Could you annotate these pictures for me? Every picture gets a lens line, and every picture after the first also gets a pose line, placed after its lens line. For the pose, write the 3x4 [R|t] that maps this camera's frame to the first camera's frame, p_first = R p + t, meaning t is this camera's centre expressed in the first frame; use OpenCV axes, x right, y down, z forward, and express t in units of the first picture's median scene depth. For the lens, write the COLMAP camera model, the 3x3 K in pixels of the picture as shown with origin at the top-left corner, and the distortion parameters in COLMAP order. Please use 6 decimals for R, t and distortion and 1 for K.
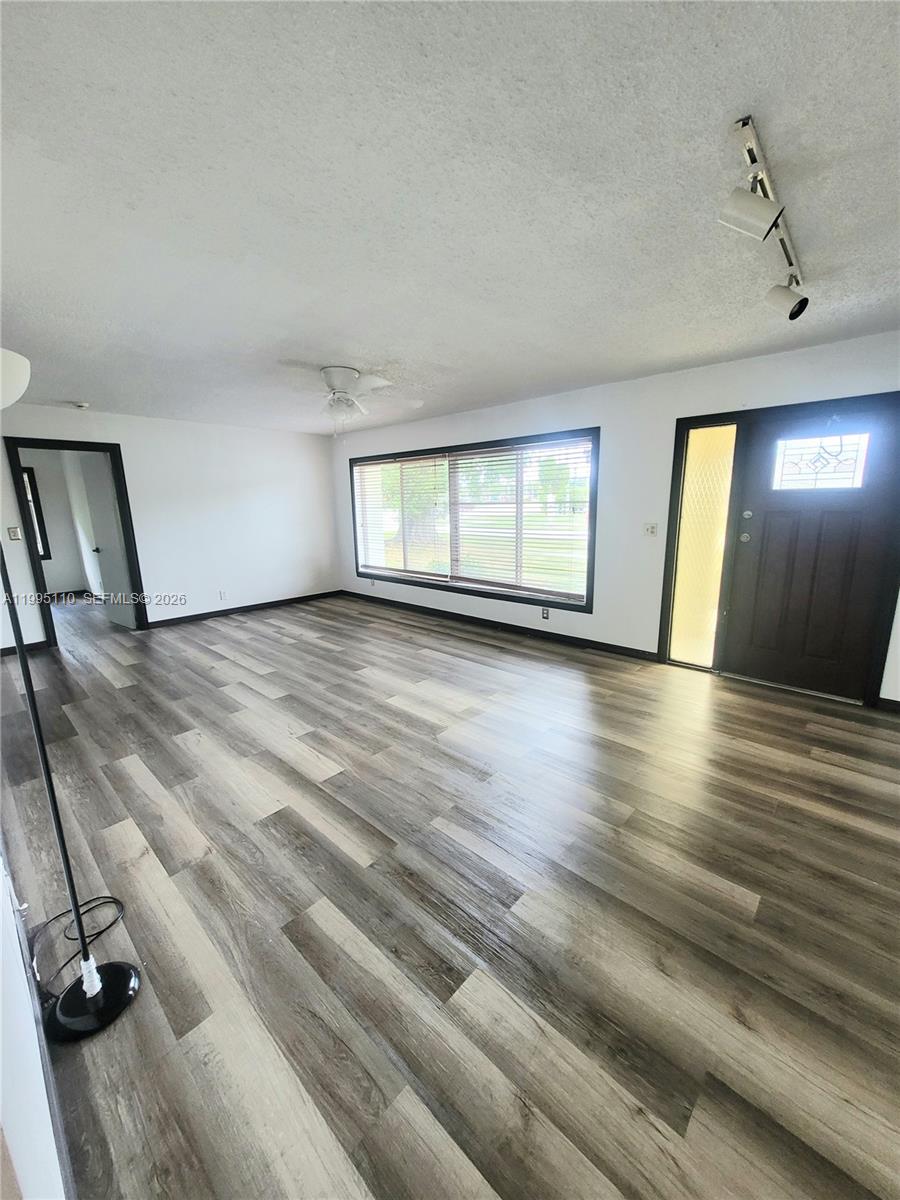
lens RADIAL K [[465.3, 0, 452.5], [0, 465.3, 600.6], [0, 0, 1]] dist [-0.002135, -0.000153]
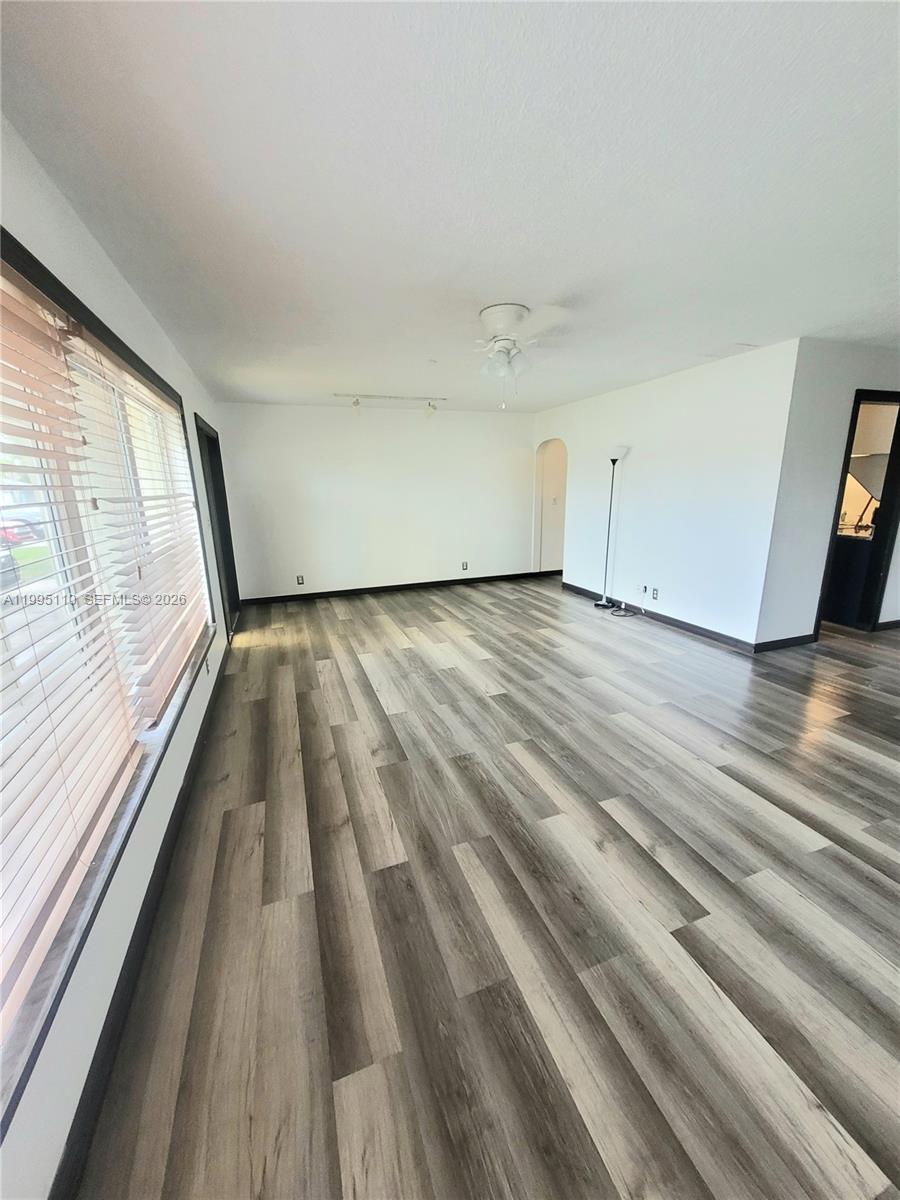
lens RADIAL K [[465.3, 0, 450.6], [0, 465.3, 600.7], [0, 0, 1]] dist [-0.002135, -0.000153]
pose [[-0.889337, -0.078634, 0.450440, -0.483178], [0.124893, 0.905870, 0.404723, -0.340264], [-0.439865, 0.416192, -0.795803, 1.646110]]
